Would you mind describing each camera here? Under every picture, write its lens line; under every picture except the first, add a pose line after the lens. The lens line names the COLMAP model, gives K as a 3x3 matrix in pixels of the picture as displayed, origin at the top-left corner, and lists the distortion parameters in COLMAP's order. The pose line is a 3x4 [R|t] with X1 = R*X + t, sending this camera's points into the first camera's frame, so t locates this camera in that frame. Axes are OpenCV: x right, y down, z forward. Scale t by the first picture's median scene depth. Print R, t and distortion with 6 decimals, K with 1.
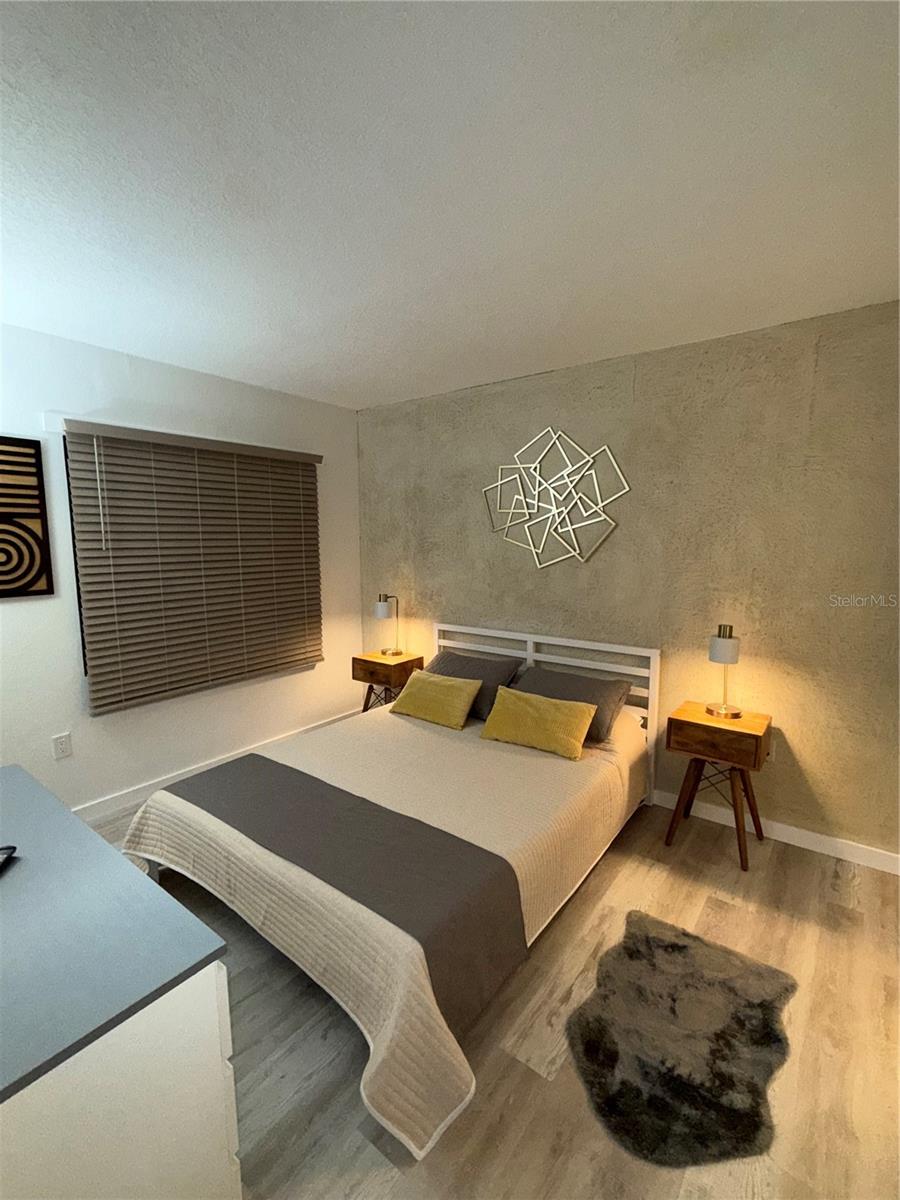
lens RADIAL K [[531.7, 0, 450.0], [0, 531.7, 600.0], [0, 0, 1]] dist [-0.001137, -0.000294]
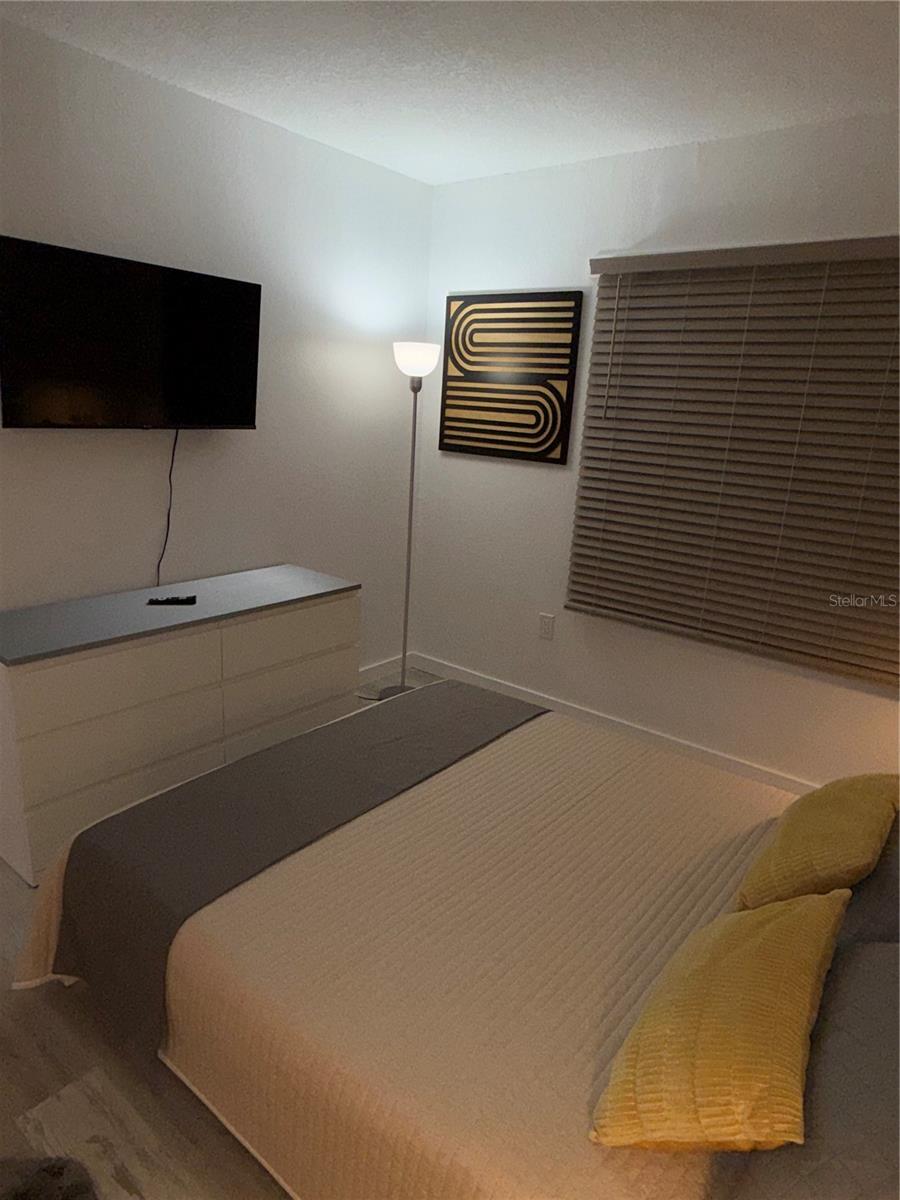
lens RADIAL K [[738.6, 0, 450.0], [0, 738.6, 600.0], [0, 0, 1]] dist [0.002717, -0.000539]
pose [[-0.024245, 0.269237, -0.962769, 0.560061], [-0.173676, 0.947273, 0.269277, -0.101051], [0.984504, 0.173738, 0.023793, 0.825740]]
